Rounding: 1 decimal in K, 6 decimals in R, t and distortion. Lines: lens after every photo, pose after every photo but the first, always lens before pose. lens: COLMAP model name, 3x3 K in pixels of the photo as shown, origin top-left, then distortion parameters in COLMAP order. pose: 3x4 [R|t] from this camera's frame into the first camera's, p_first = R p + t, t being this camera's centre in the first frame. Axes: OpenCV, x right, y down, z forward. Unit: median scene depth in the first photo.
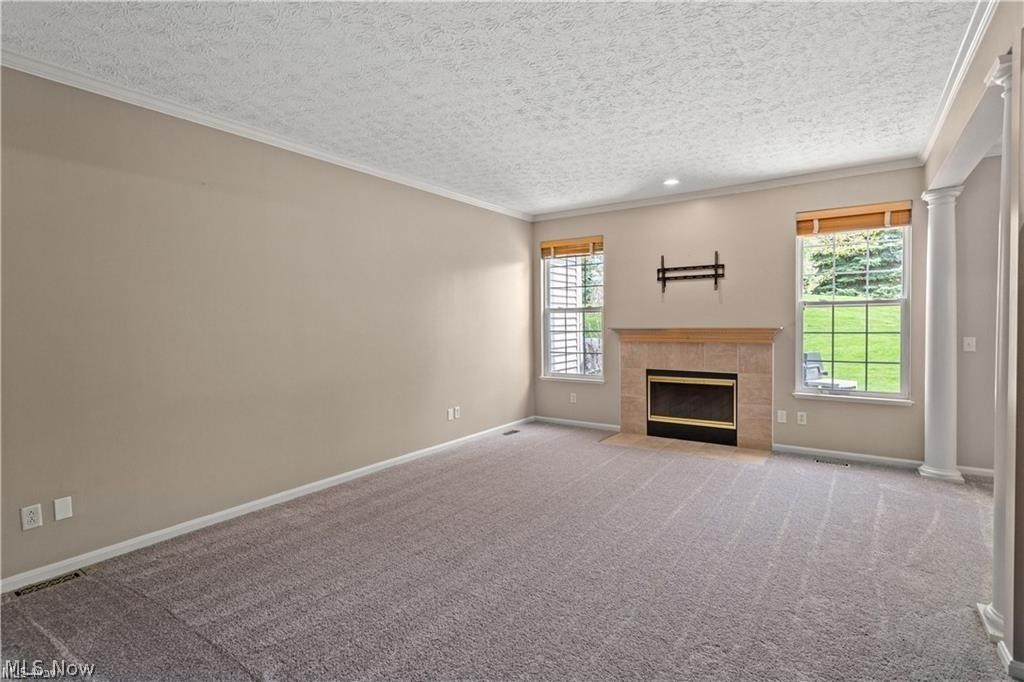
lens RADIAL K [[488.9, 0, 505.8], [0, 488.9, 337.7], [0, 0, 1]] dist [-0.005233, 0.002763]
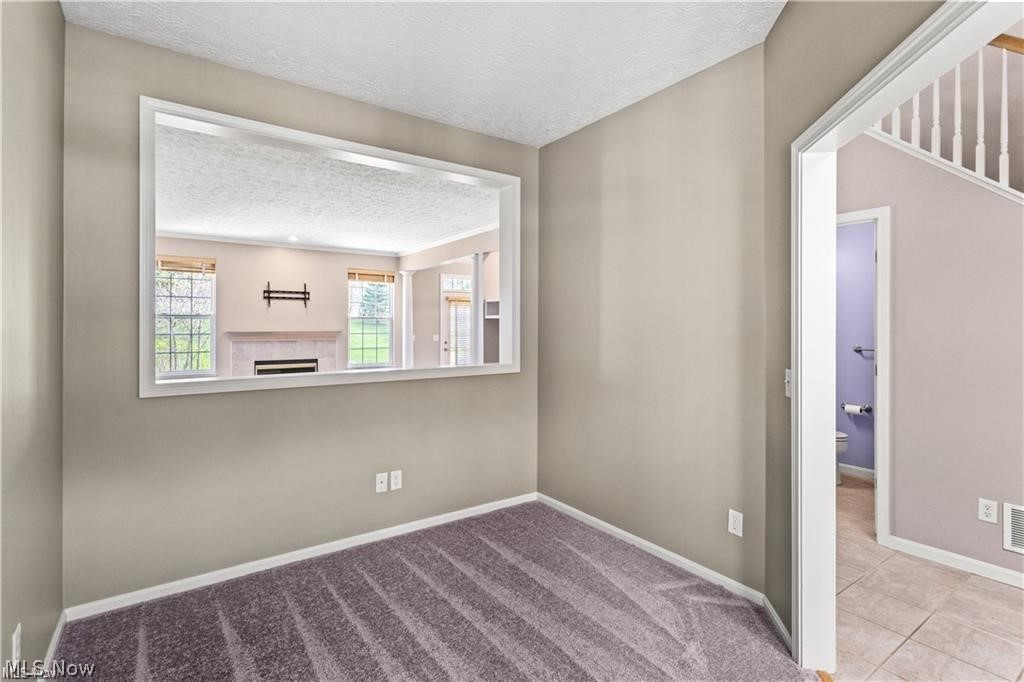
lens RADIAL K [[488.9, 0, 511.9], [0, 488.9, 330.3], [0, 0, 1]] dist [-0.005233, 0.002763]
pose [[0.343270, 0.005064, 0.939223, -0.803278], [0.029327, 0.999440, -0.016108, 0.021746], [-0.938779, 0.033074, 0.342929, -0.175517]]
